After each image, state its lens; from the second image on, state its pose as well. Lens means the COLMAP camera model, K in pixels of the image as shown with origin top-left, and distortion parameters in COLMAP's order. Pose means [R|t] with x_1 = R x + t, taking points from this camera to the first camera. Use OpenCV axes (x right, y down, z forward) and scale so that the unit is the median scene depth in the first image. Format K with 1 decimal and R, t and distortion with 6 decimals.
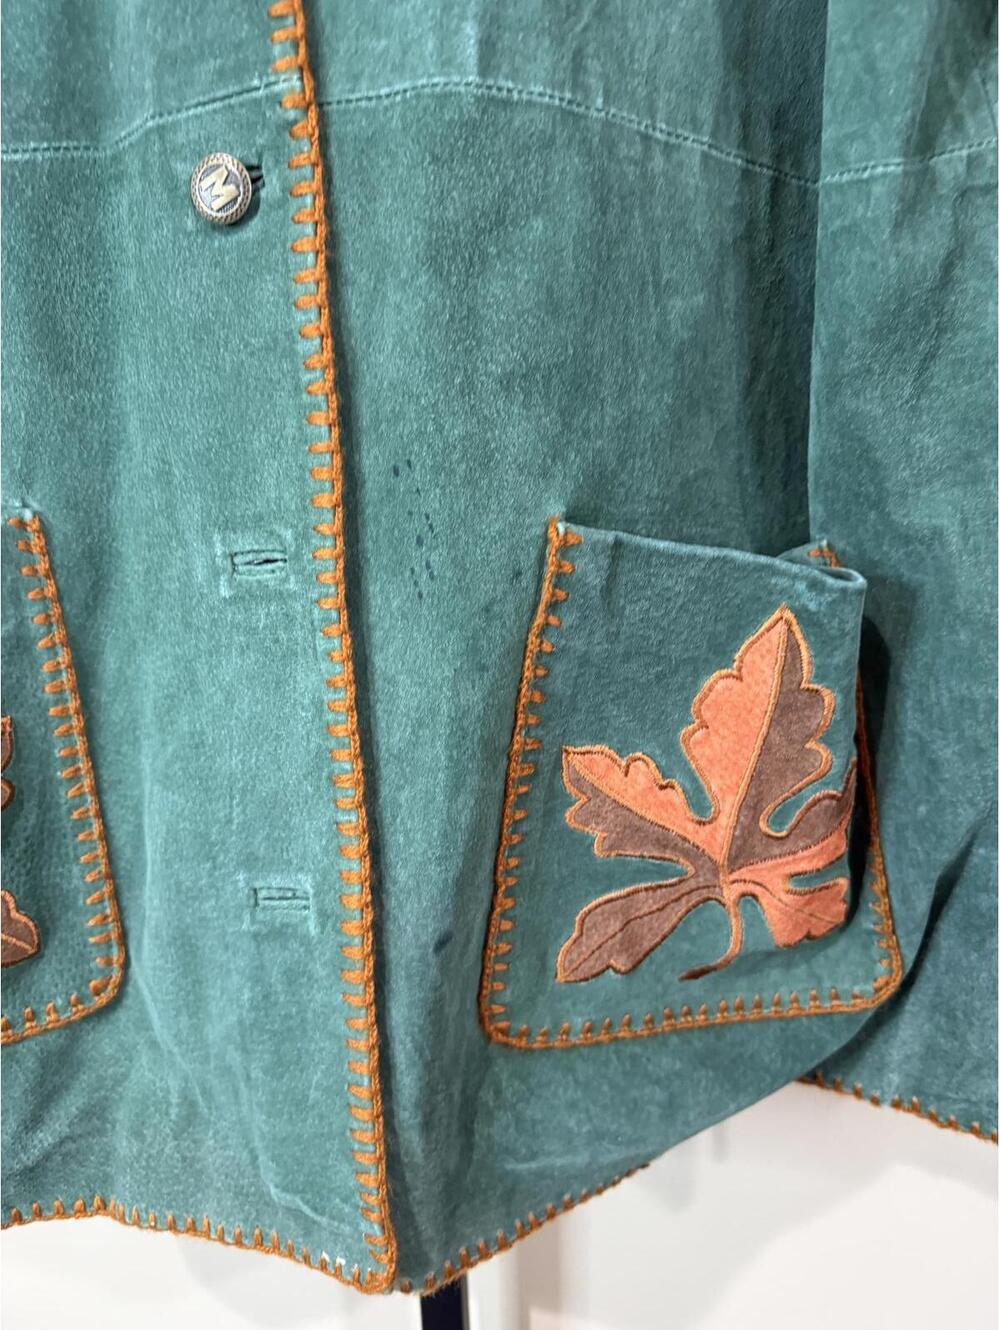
lens RADIAL K [[909.8, 0, 500.0], [0, 909.8, 665.0], [0, 0, 1]] dist [0.064790, -0.106508]
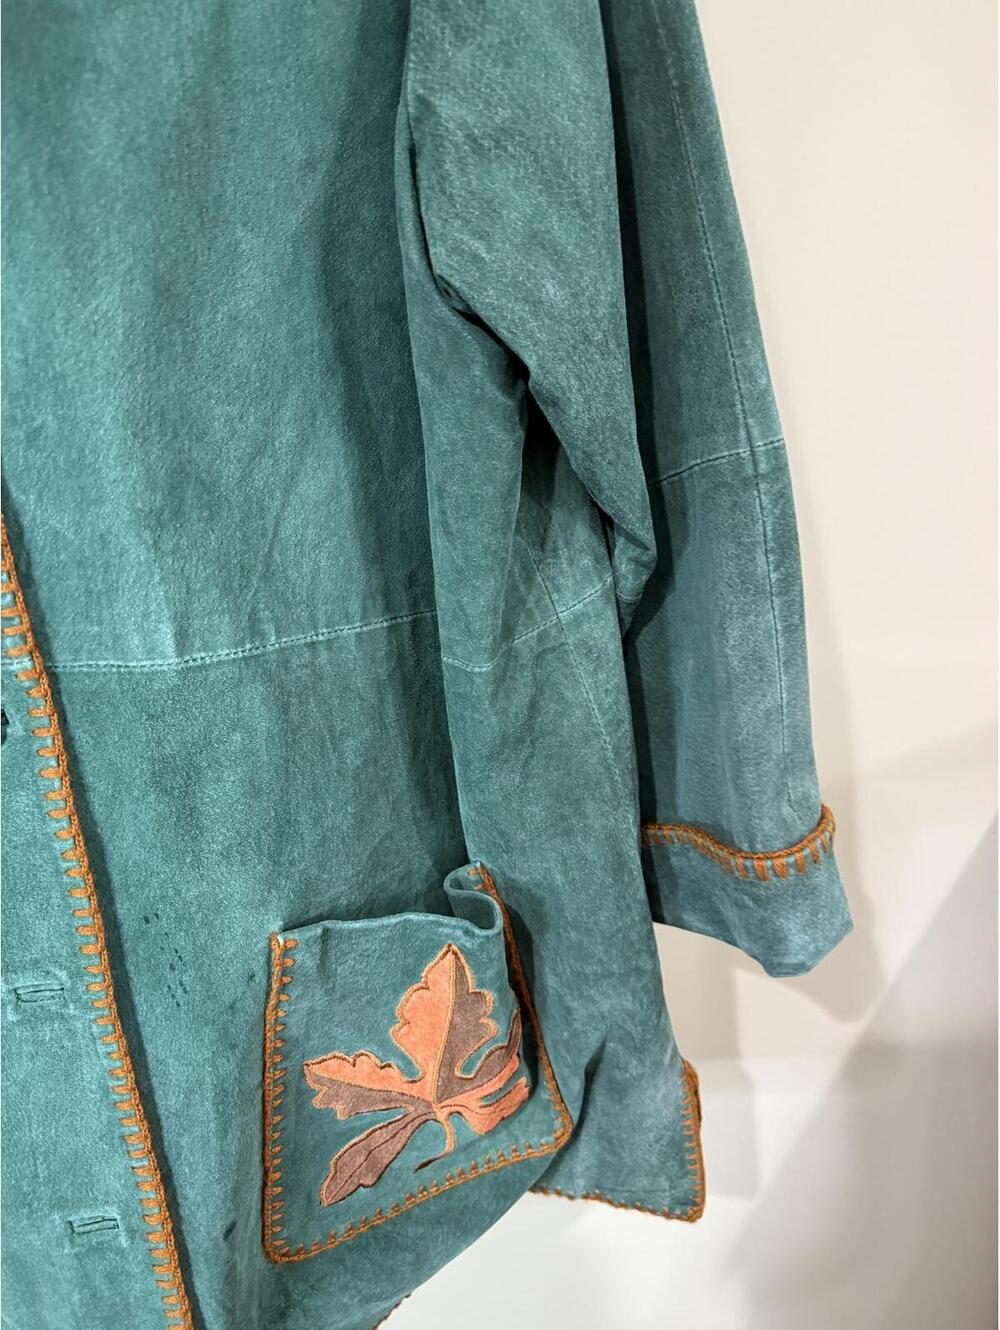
lens RADIAL K [[912.8, 0, 497.7], [0, 912.8, 640.3], [0, 0, 1]] dist [0.055903, -0.076757]
pose [[0.963531, -0.115253, 0.241504, 0.091232], [0.102537, 0.992628, 0.064622, -0.597554], [-0.247171, -0.037502, 0.968246, -0.361227]]
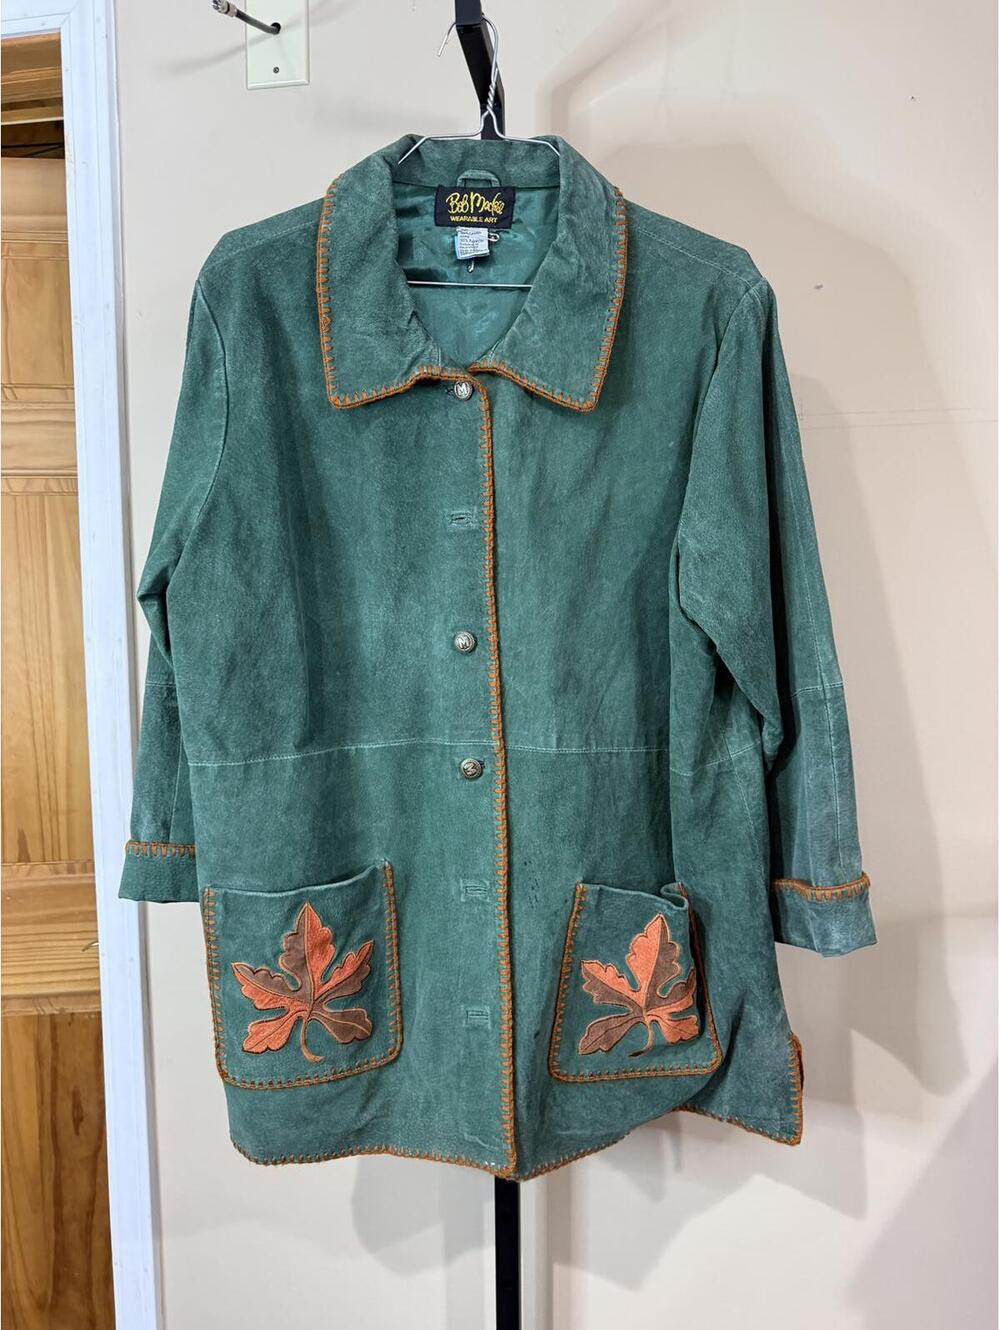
lens RADIAL K [[918.5, 0, 497.3], [0, 918.5, 660.6], [0, 0, 1]] dist [0.140059, -0.287835]
pose [[0.999006, 0.019207, -0.040227, -0.090370], [-0.024349, 0.991015, -0.131516, -0.437149], [0.037339, 0.132365, 0.990498, -1.926750]]
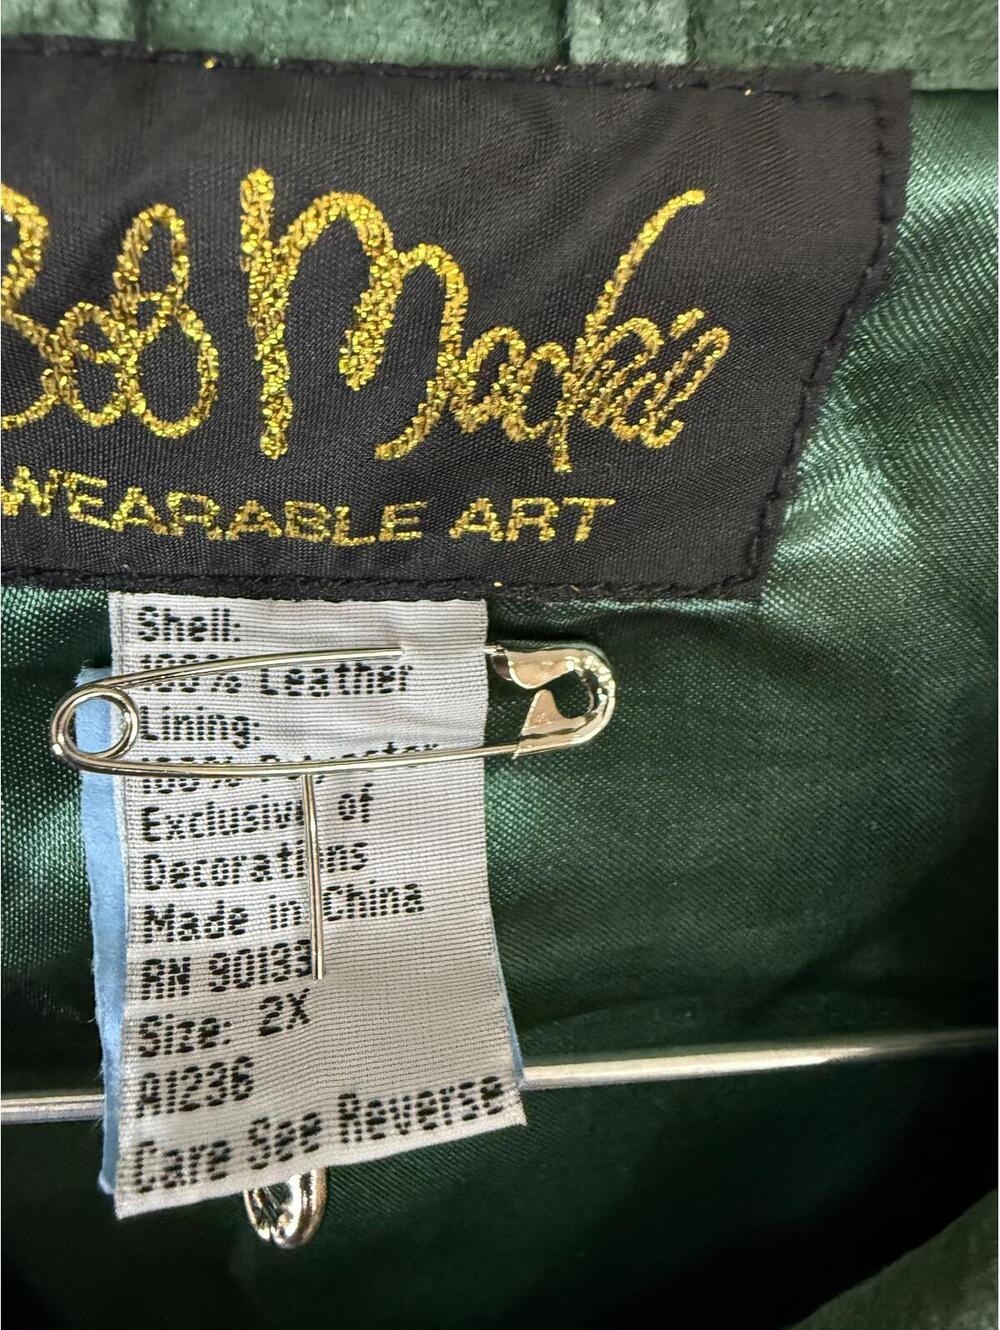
lens RADIAL K [[1156.7, 0, 500.0], [0, 1156.7, 665.0], [0, 0, 1]] dist [-0.011870, -0.002169]
pose [[0.995808, 0.019433, 0.089377, -0.274224], [-0.034399, 0.984999, 0.169095, -2.095658], [-0.084750, -0.171461, 0.981539, 0.362184]]
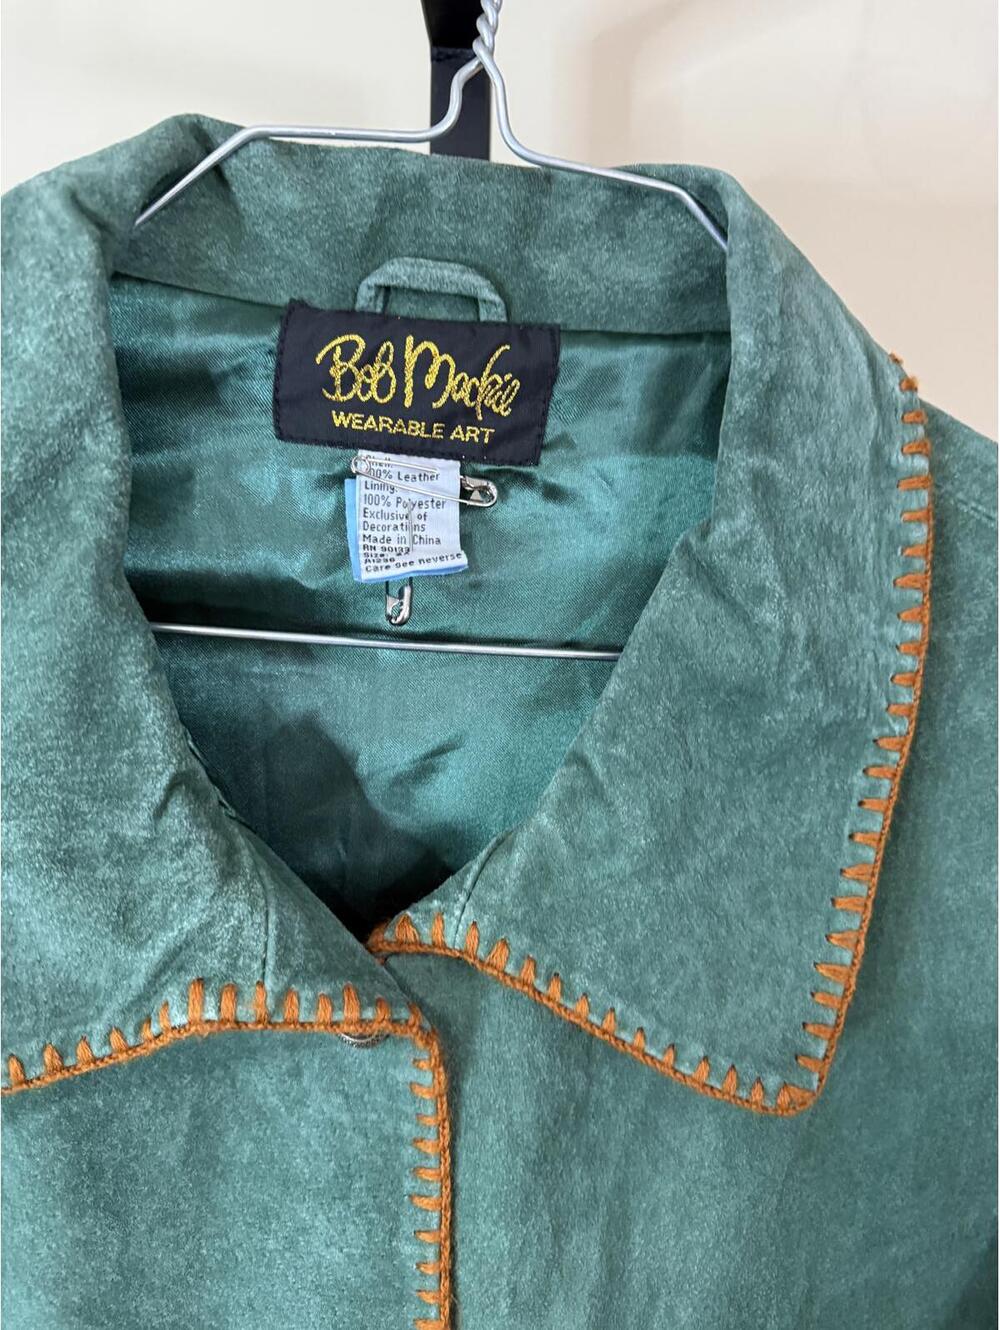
lens RADIAL K [[938.1, 0, 495.4], [0, 938.1, 660.3], [0, 0, 1]] dist [0.032136, -0.059188]
pose [[0.995194, 0.048842, 0.084876, -0.283378], [-0.037259, 0.990408, -0.133058, -1.784392], [-0.090560, 0.129256, 0.987467, -0.148908]]
